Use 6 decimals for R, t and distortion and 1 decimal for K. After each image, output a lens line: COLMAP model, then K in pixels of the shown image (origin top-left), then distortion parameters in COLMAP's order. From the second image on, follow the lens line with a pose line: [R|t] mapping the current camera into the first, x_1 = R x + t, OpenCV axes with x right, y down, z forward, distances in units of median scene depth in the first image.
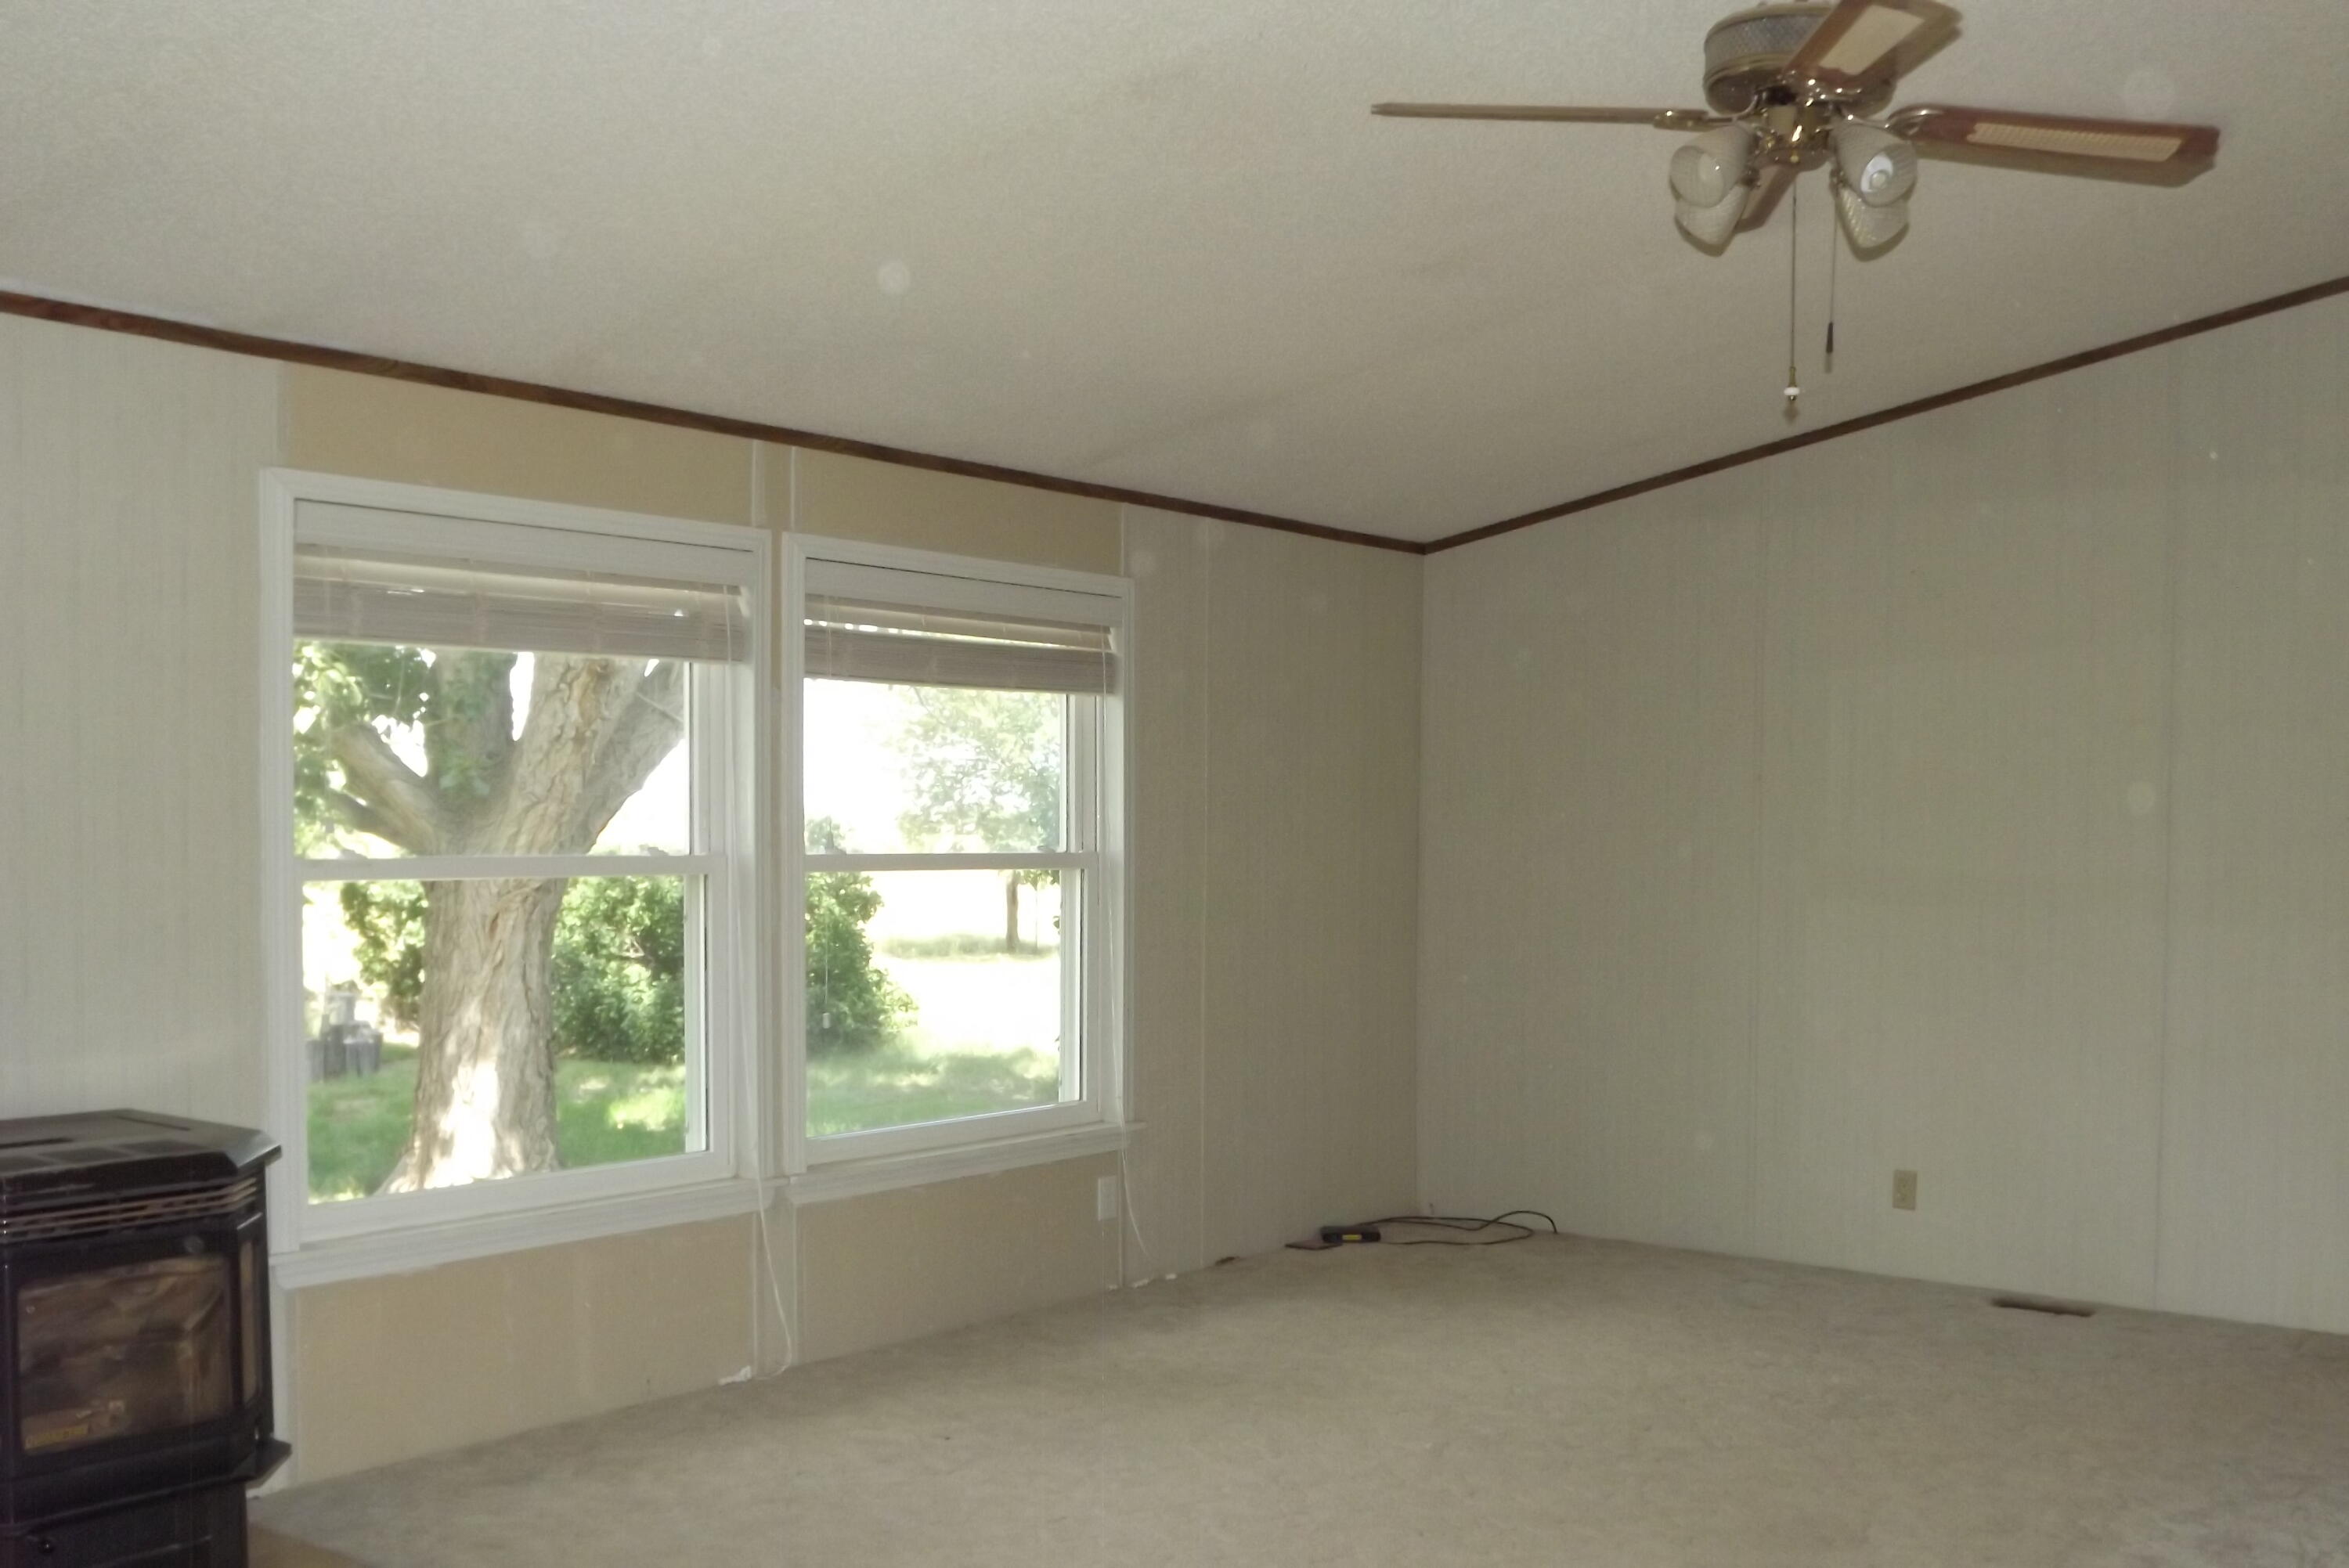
lens RADIAL K [[2212.0, 0, 1199.4], [0, 2212.0, 919.5], [0, 0, 1]] dist [-0.100863, 0.075717]
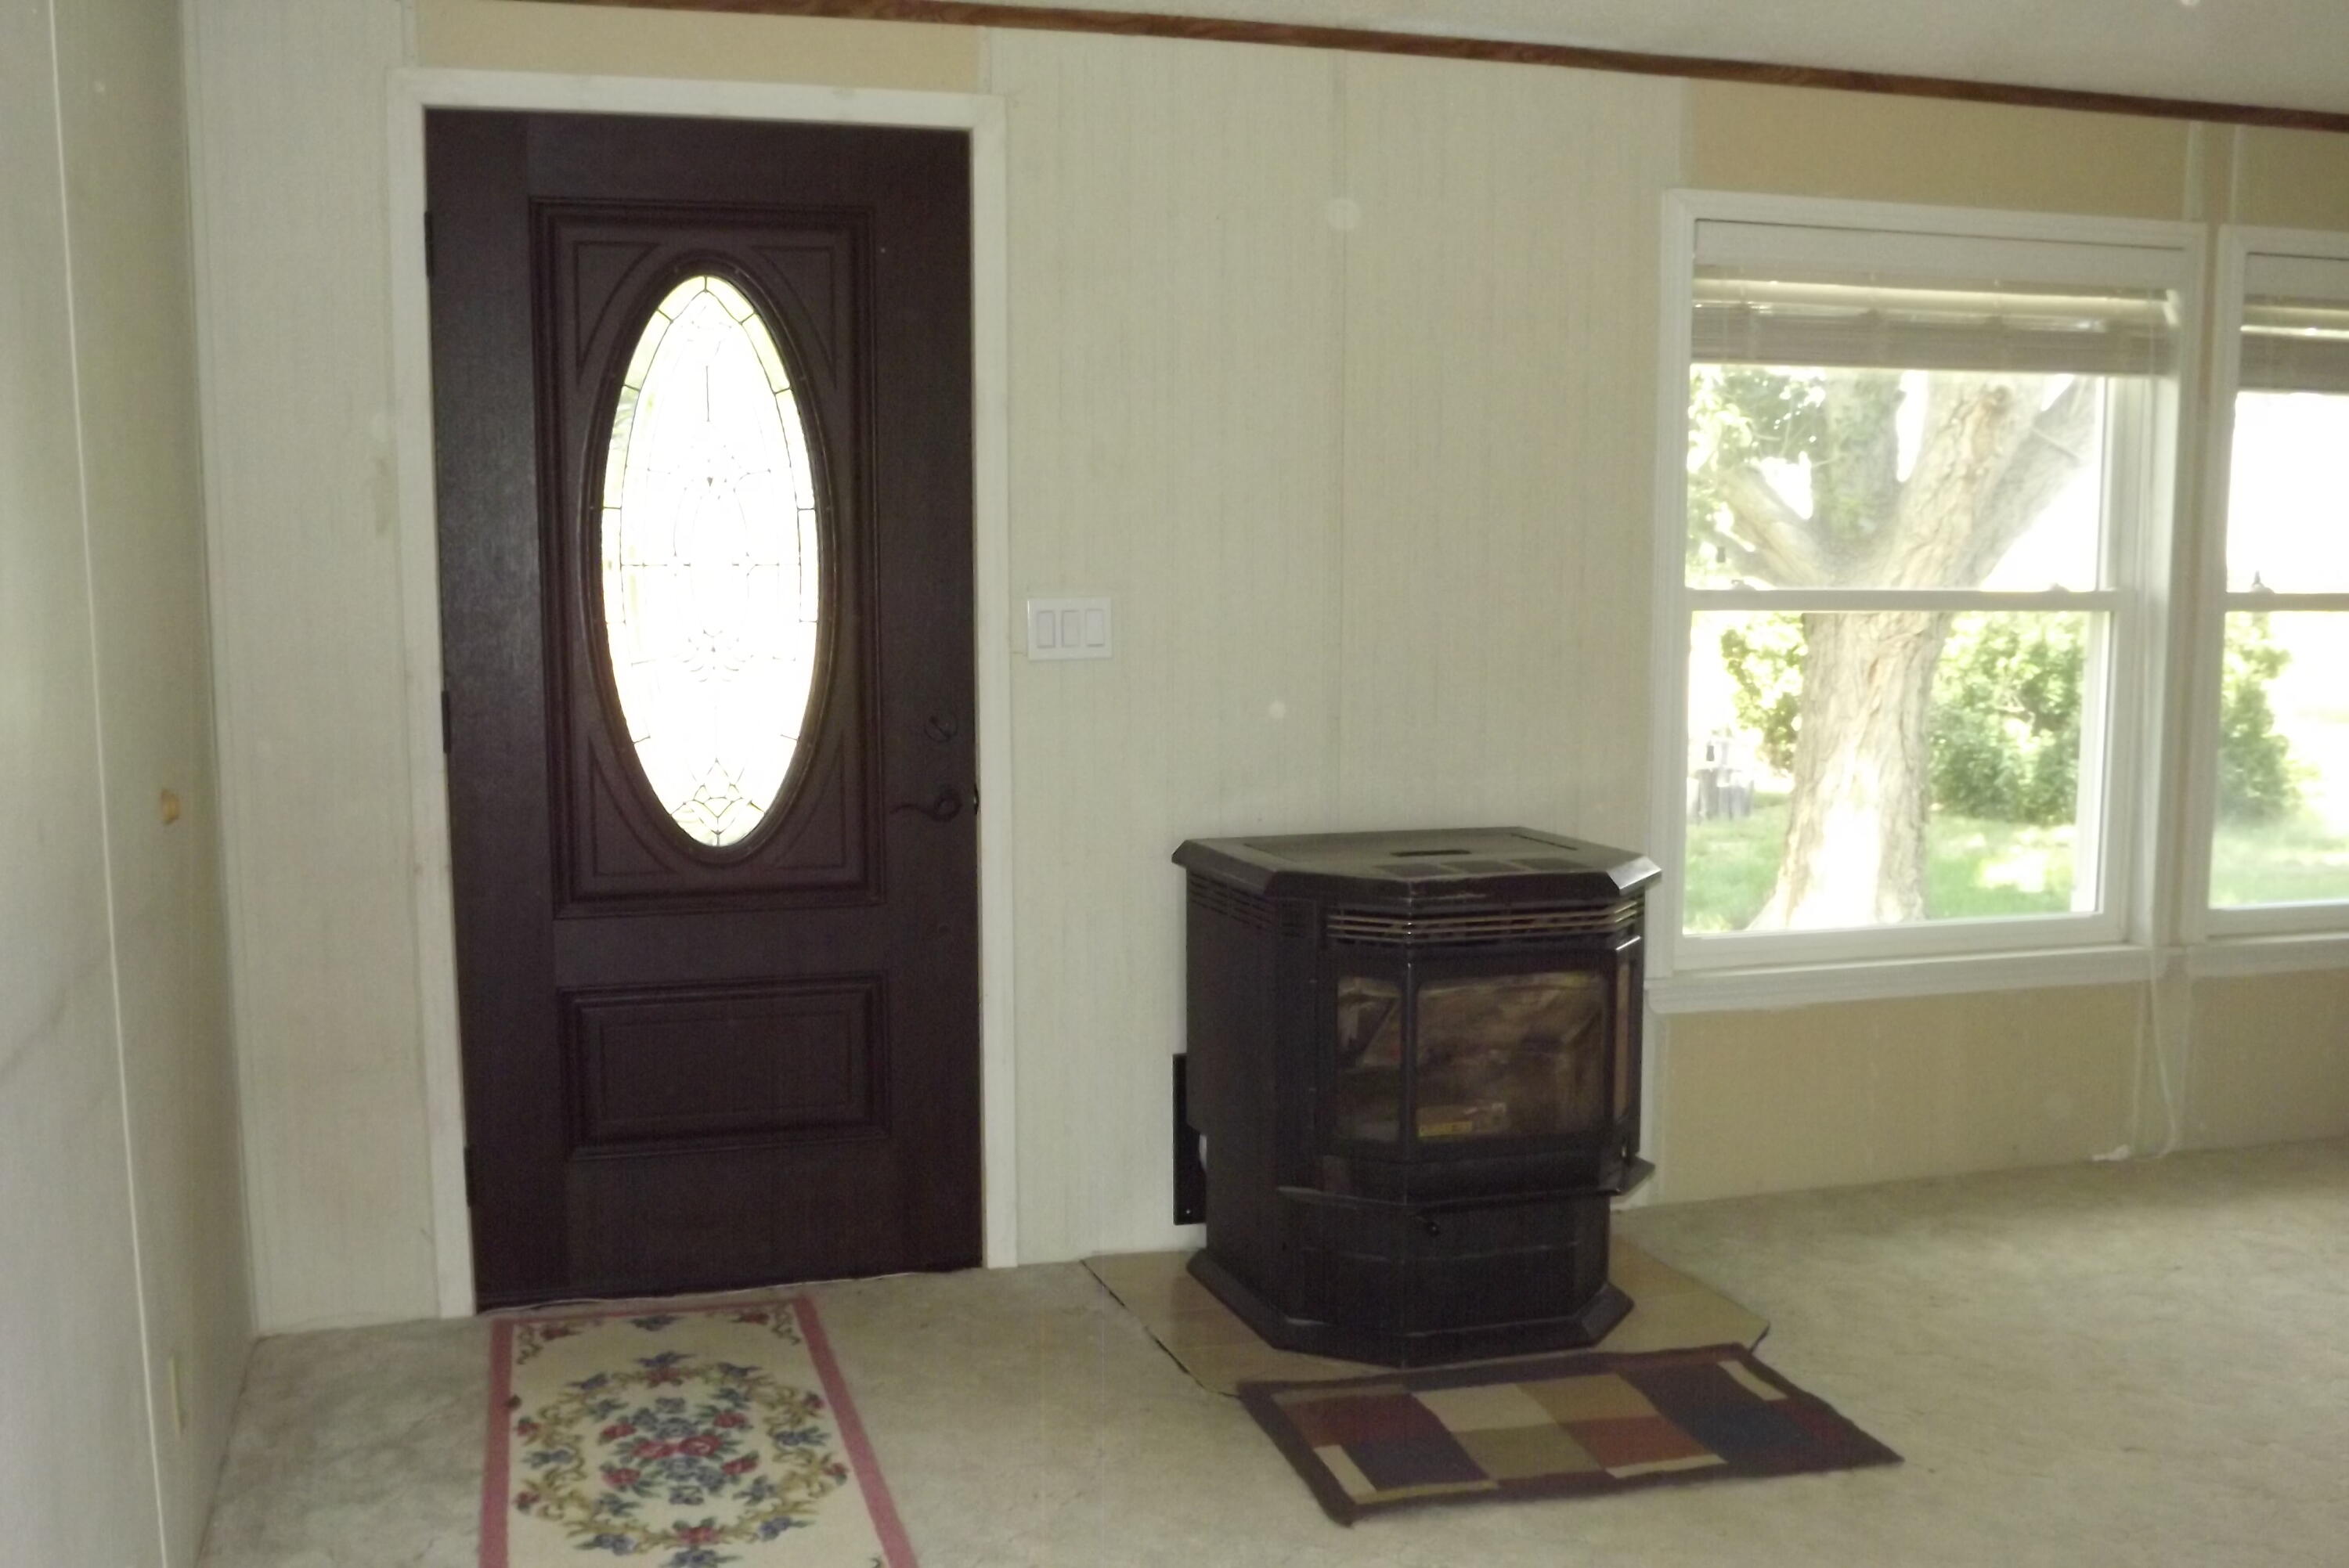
lens RADIAL K [[2212.0, 0, 1199.4], [0, 2212.0, 919.5], [0, 0, 1]] dist [-0.100863, 0.075717]
pose [[0.822346, 0.080951, -0.563199, -0.009212], [-0.017958, 0.993027, 0.116510, 0.004710], [0.568704, -0.085697, 0.818066, 0.018030]]
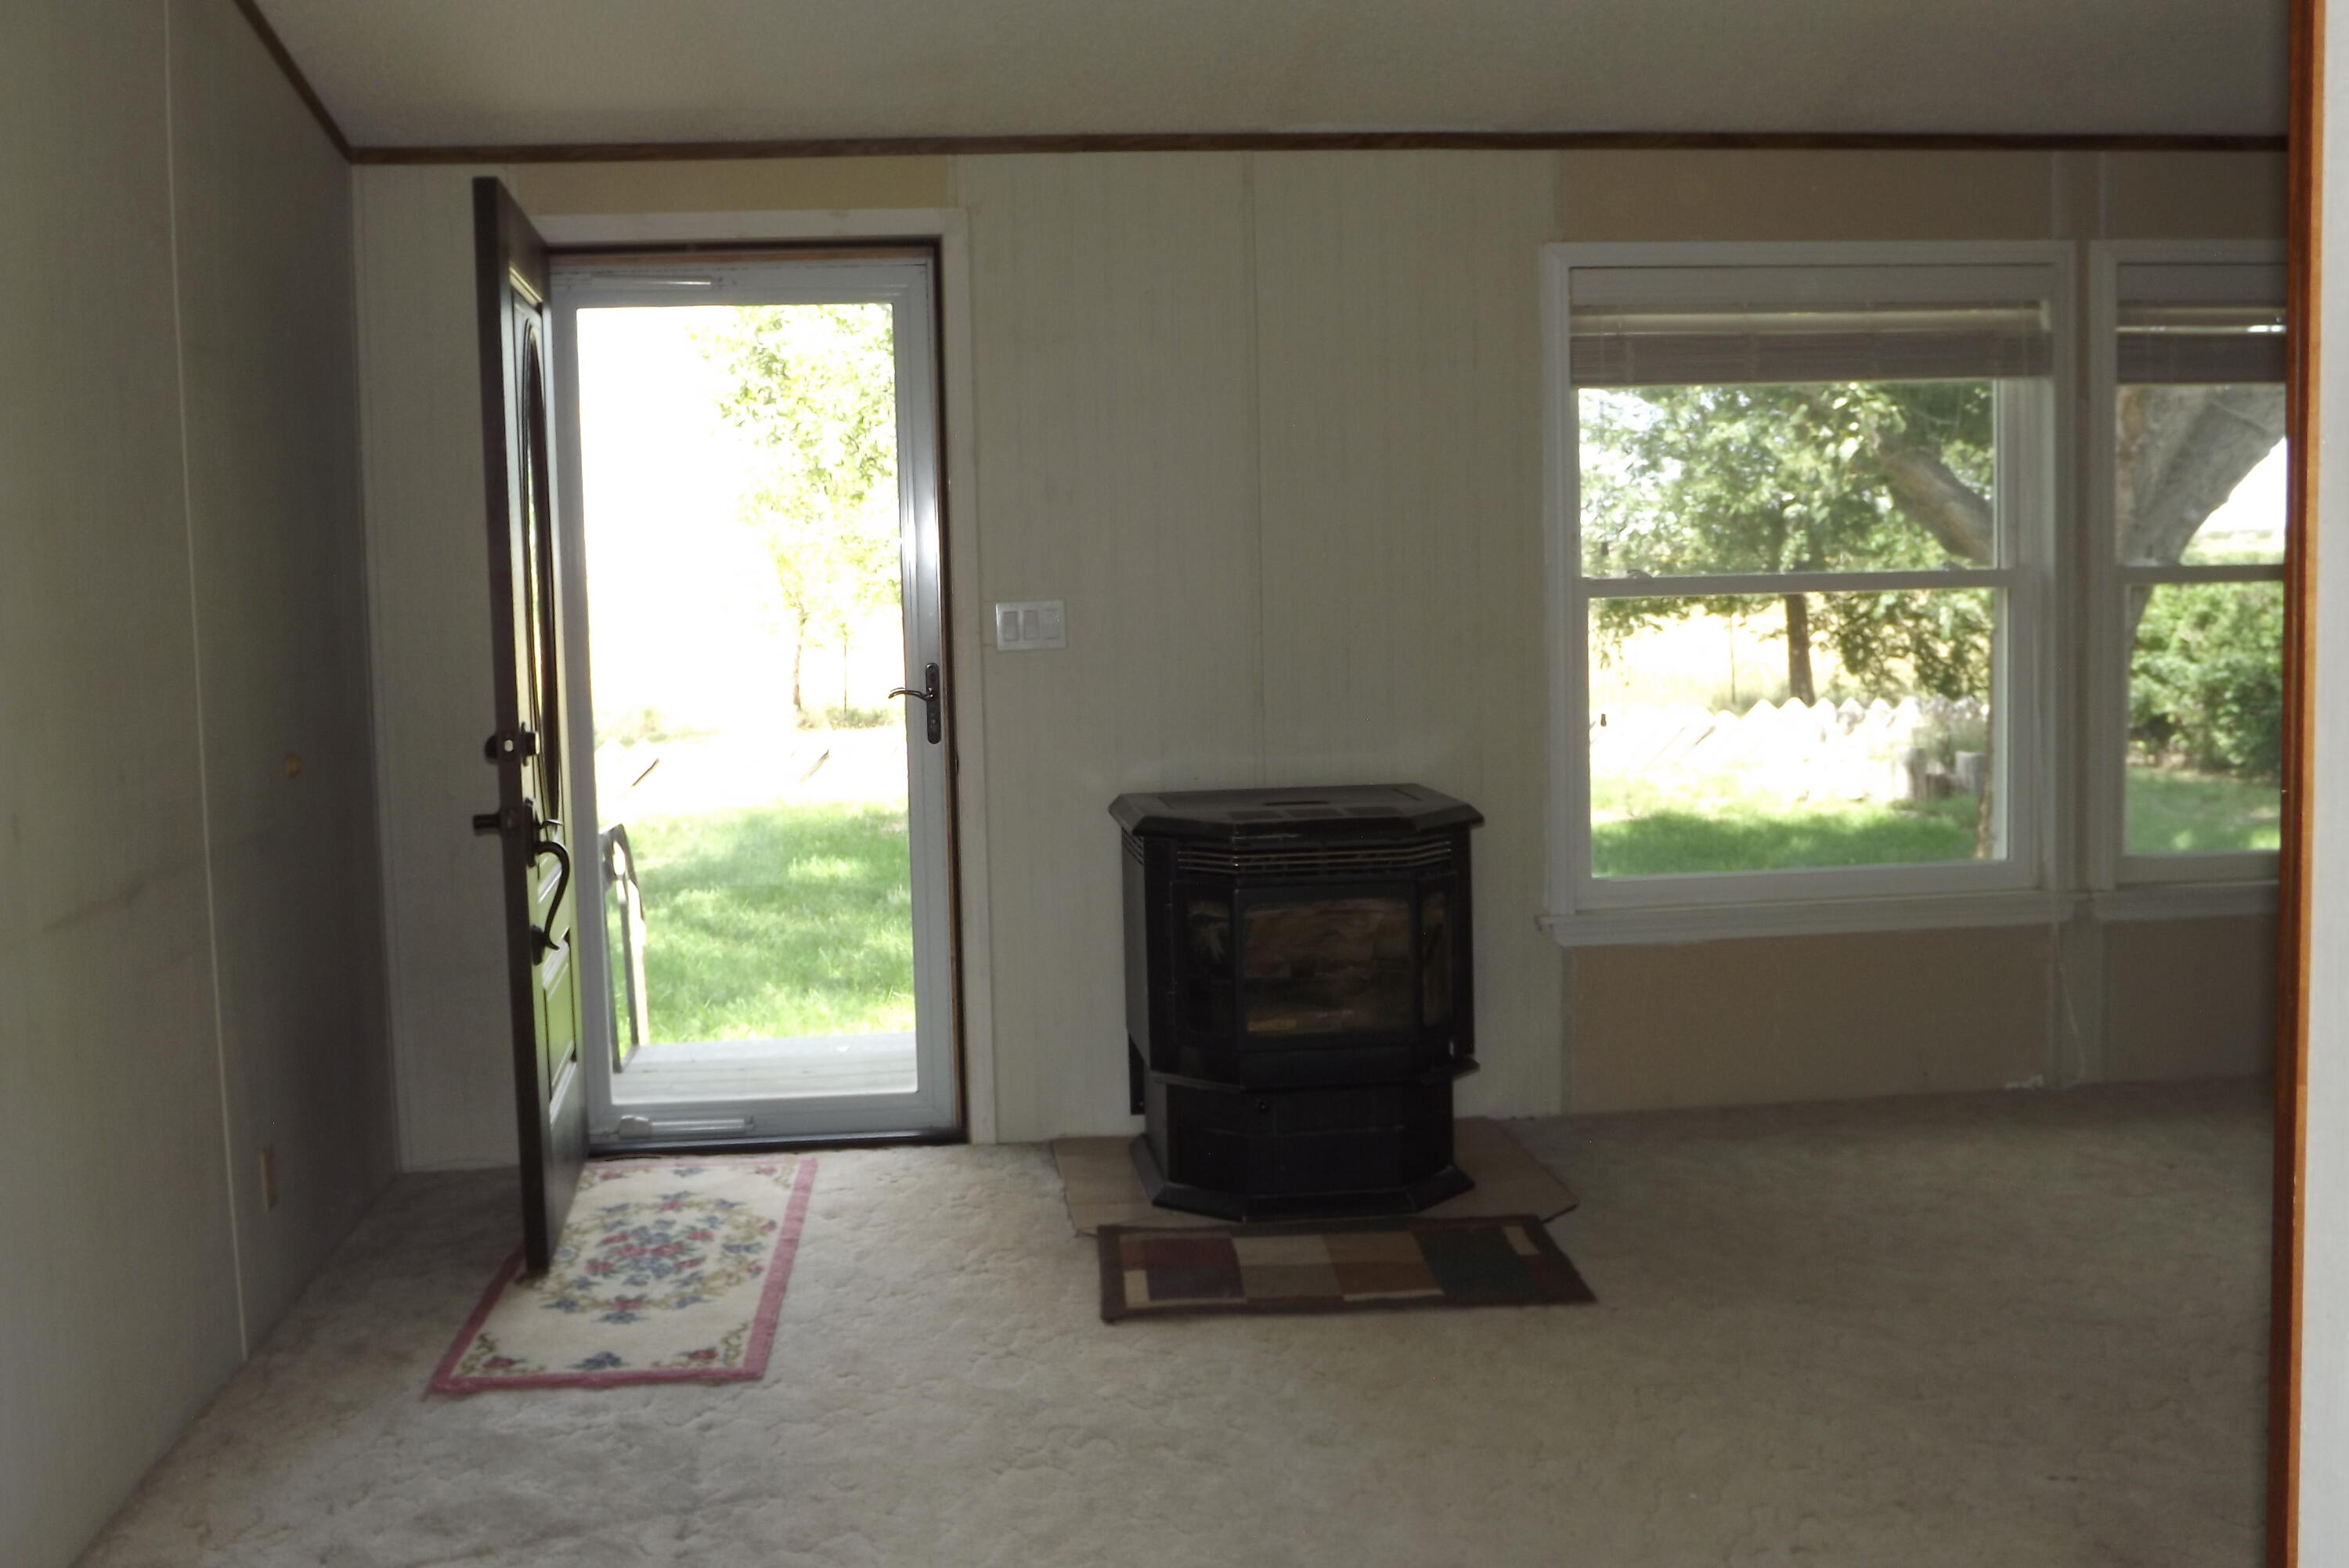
lens RADIAL K [[2207.8, 0, 1176.4], [0, 2207.8, 759.3], [0, 0, 1]] dist [-0.080283, 0.009684]
pose [[0.694358, 0.039519, -0.718544, 0.137419], [-0.001124, 0.998549, 0.053833, 0.002590], [0.719629, -0.036572, 0.693395, 0.013535]]
